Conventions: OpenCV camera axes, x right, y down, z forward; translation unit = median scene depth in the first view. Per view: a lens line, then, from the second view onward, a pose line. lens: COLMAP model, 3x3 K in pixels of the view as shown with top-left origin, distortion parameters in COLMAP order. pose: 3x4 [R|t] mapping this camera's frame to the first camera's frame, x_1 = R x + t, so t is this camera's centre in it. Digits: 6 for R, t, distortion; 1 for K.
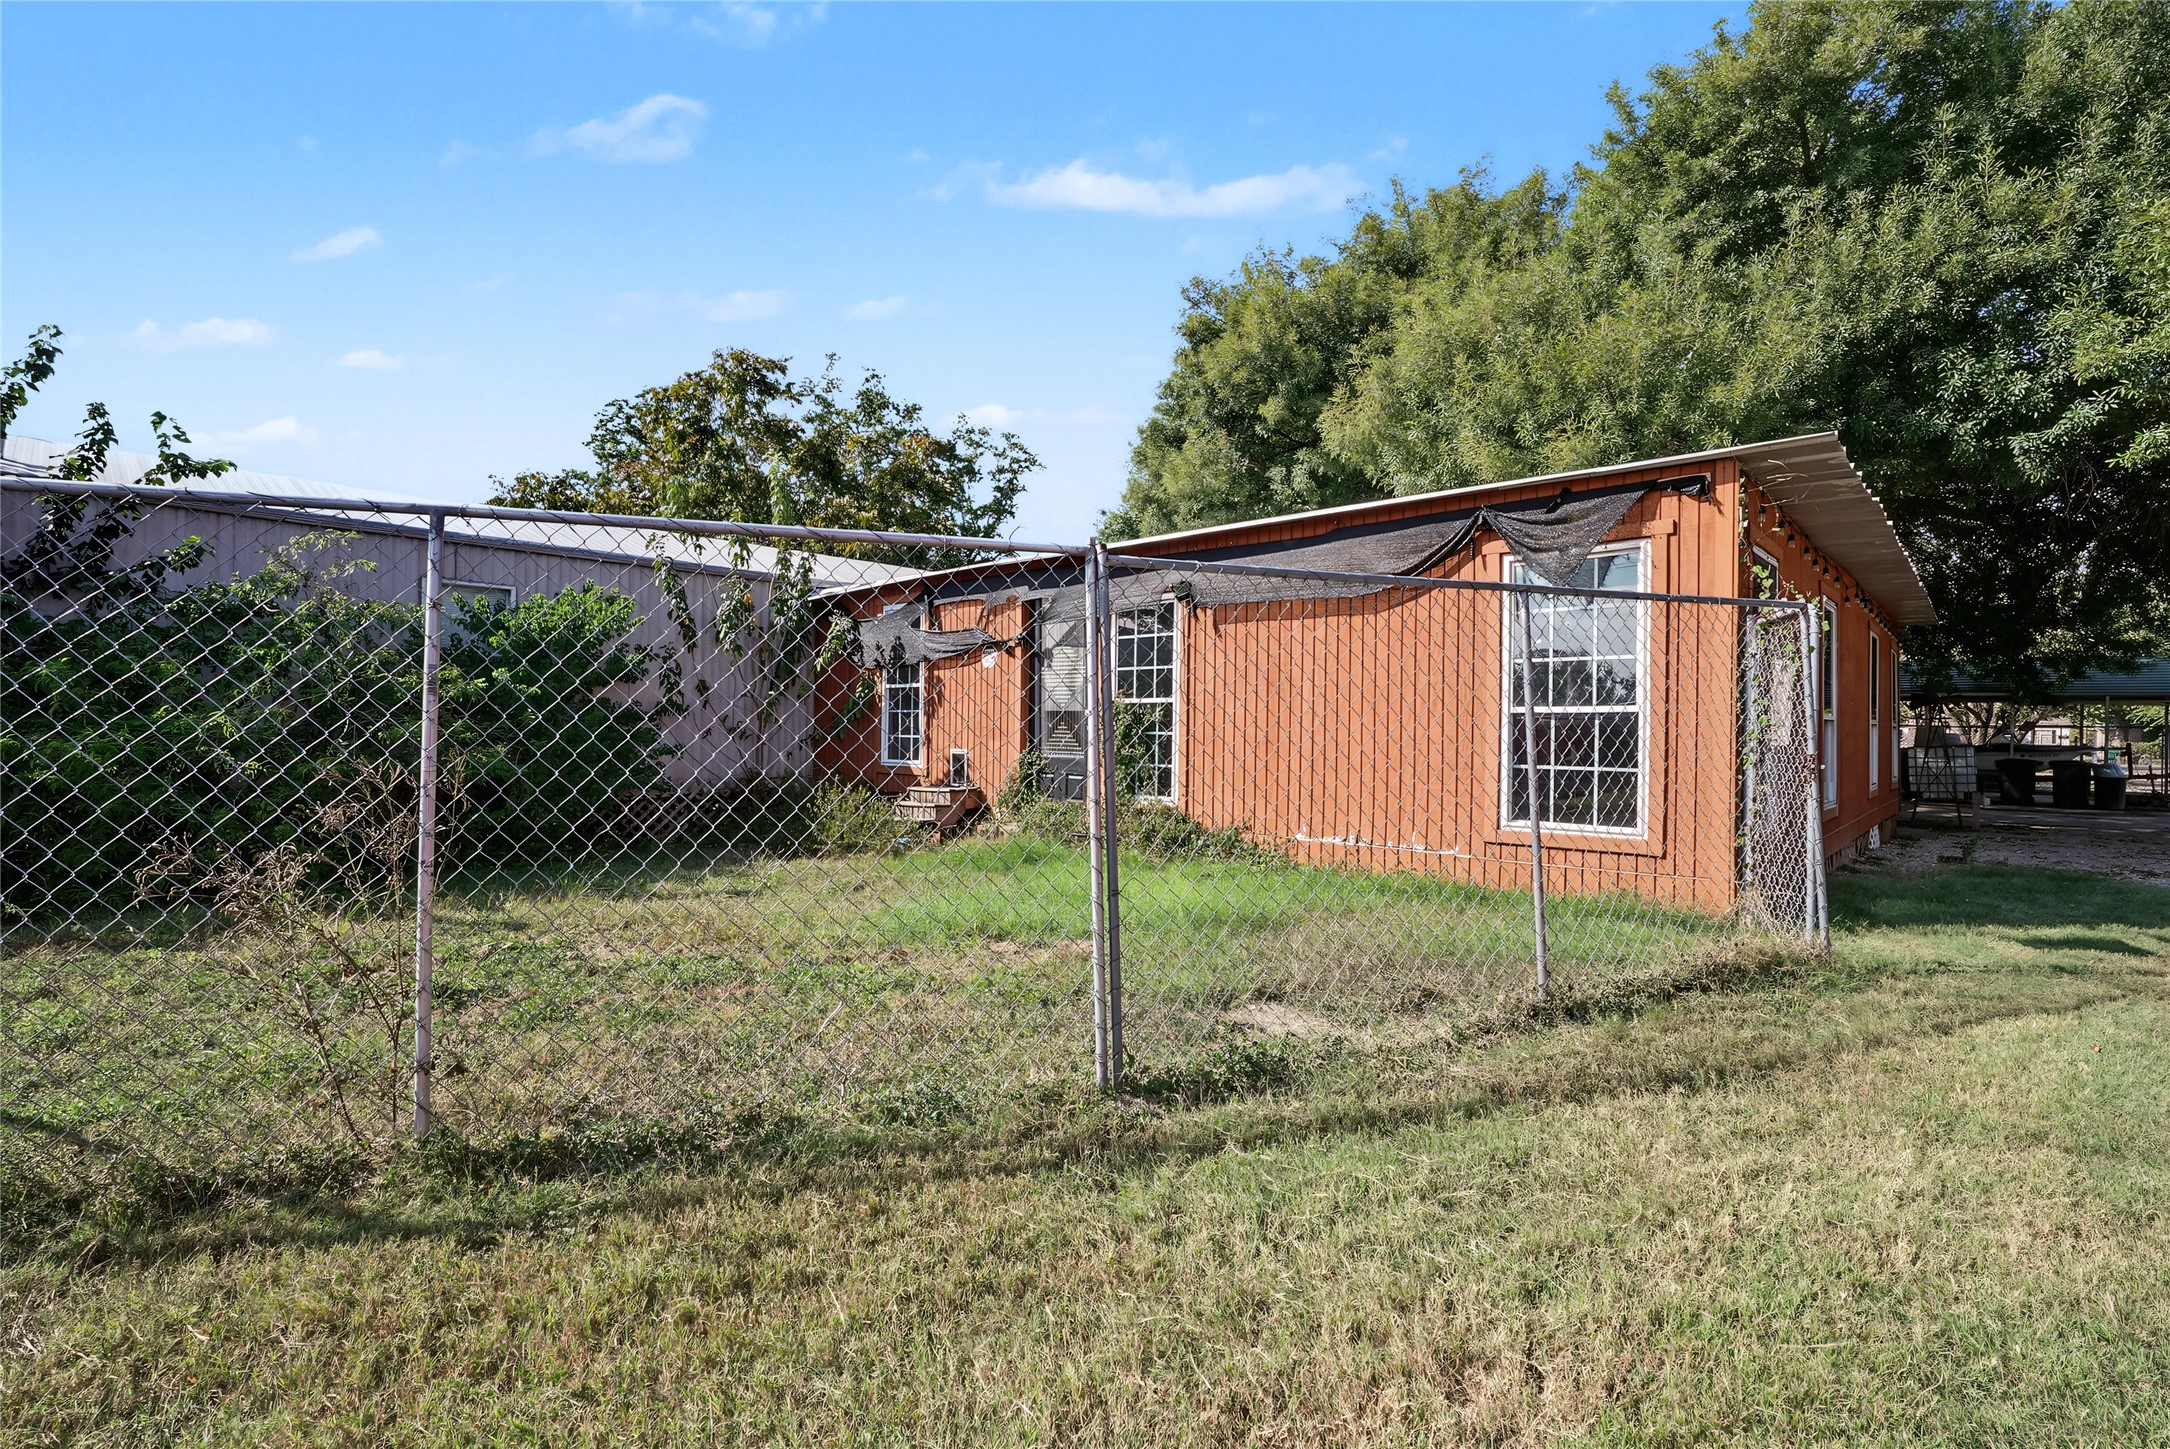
lens RADIAL K [[990.2, 0, 1092.6], [0, 990.2, 718.3], [0, 0, 1]] dist [-0.007534, 0.000455]
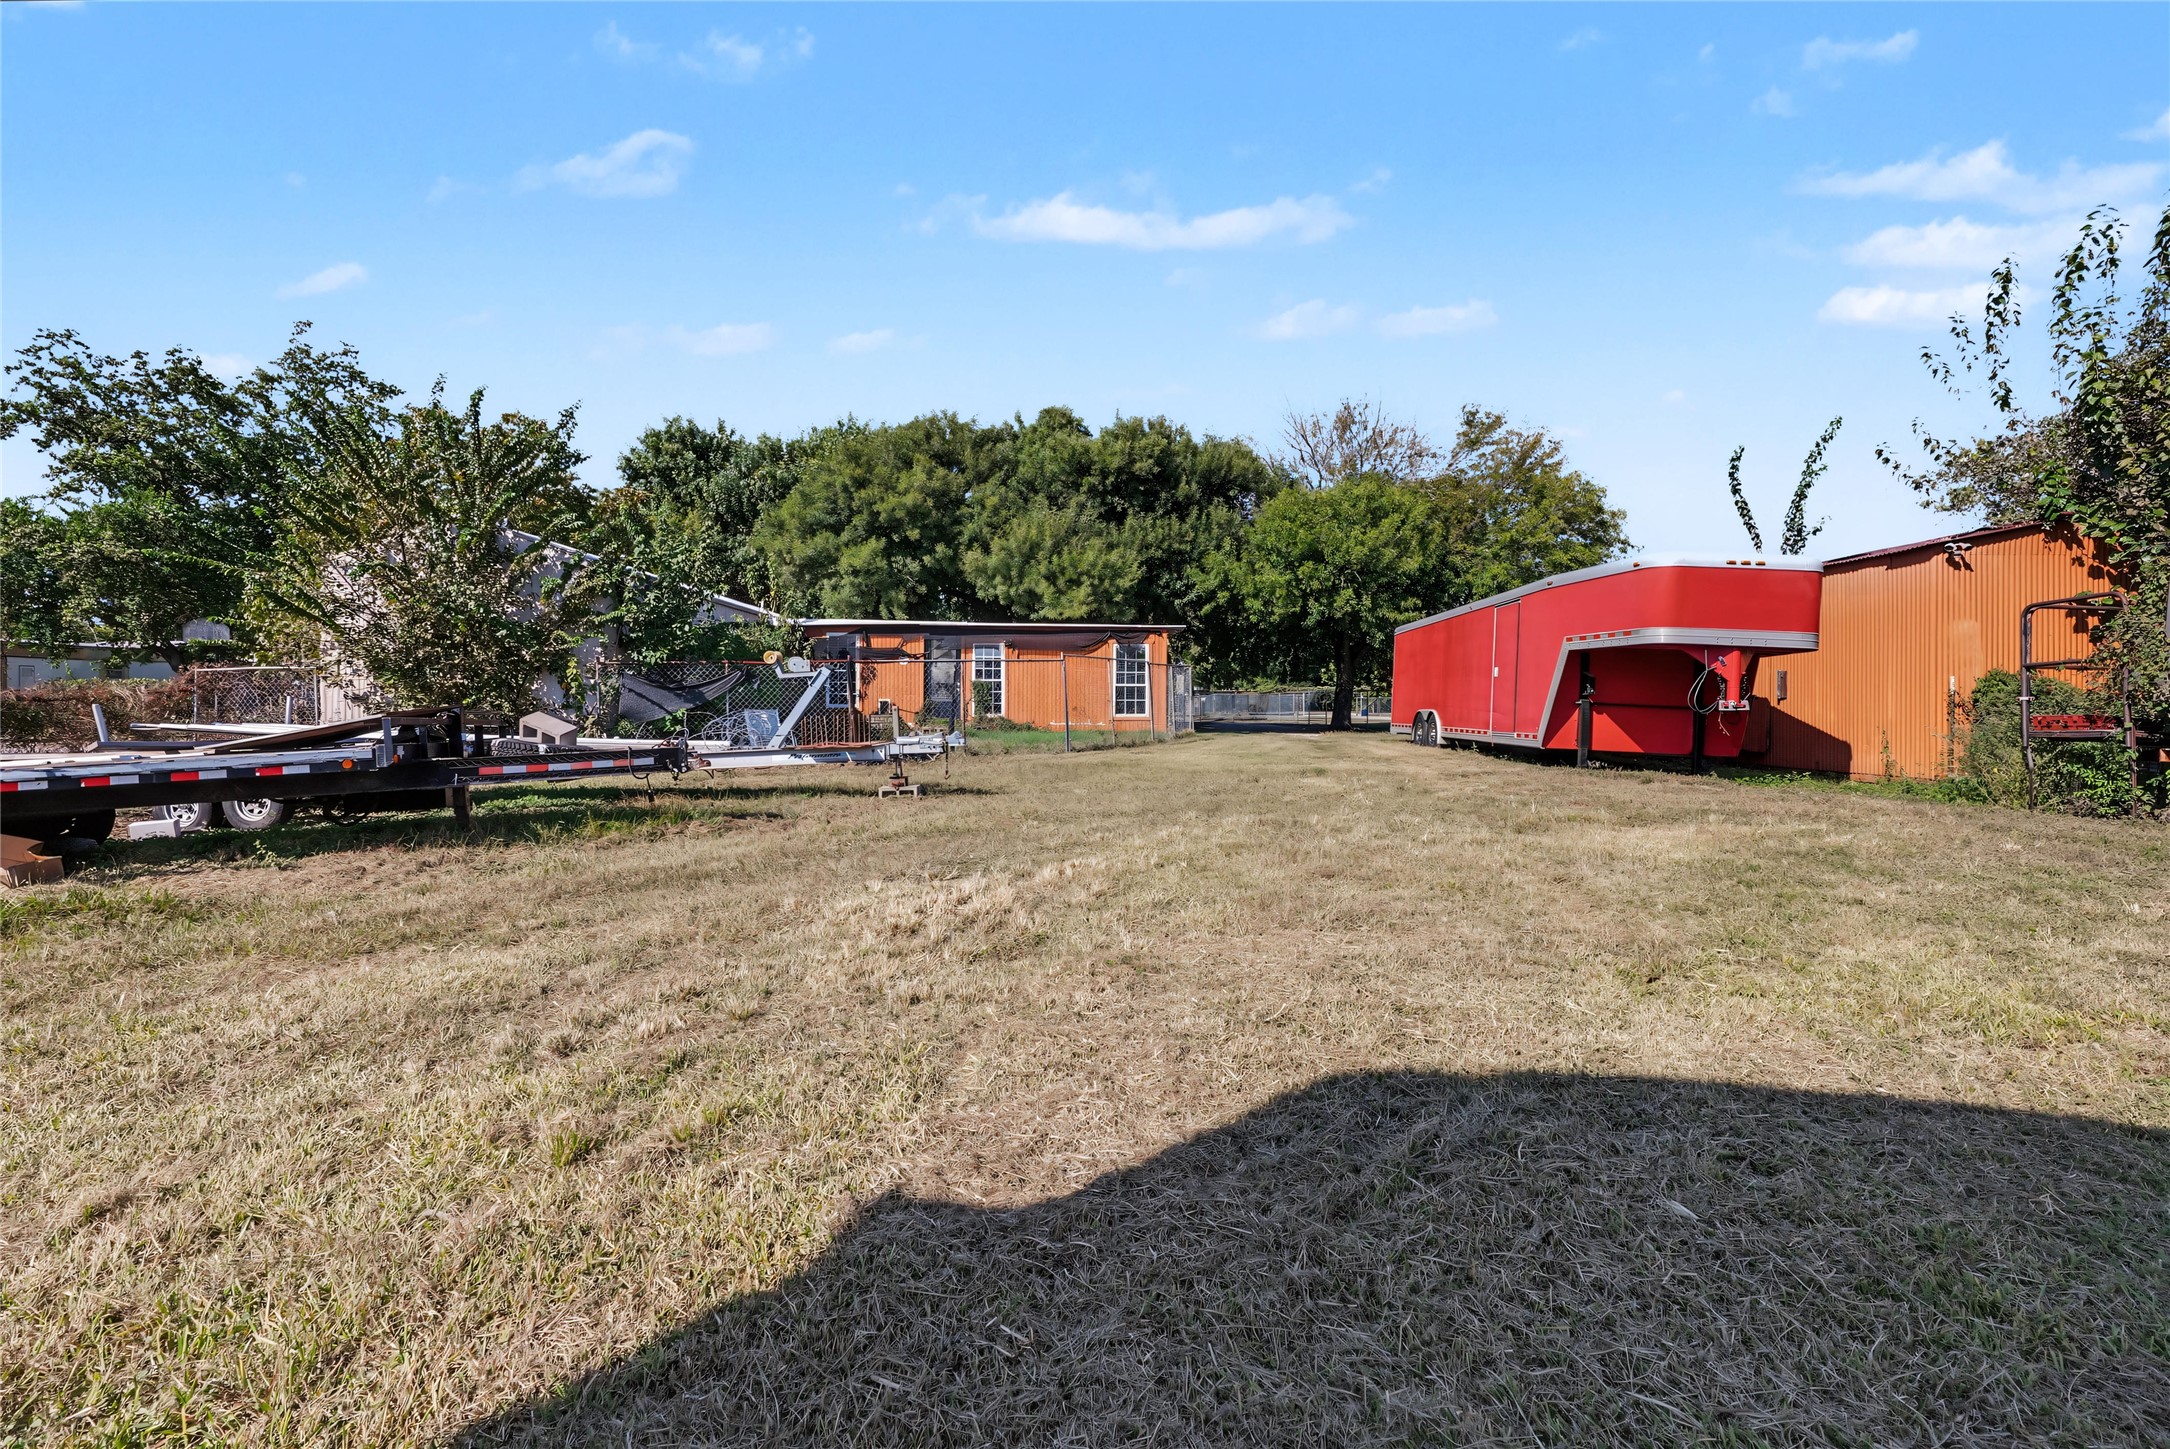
lens RADIAL K [[997.8, 0, 1084.1], [0, 997.8, 701.4], [0, 0, 1]] dist [-0.004083, 0.000351]
pose [[0.688036, -0.008480, 0.725627, -1.835888], [-0.001994, 0.999906, 0.013575, 0.003391], [-0.725674, -0.010787, 0.687954, -1.152858]]
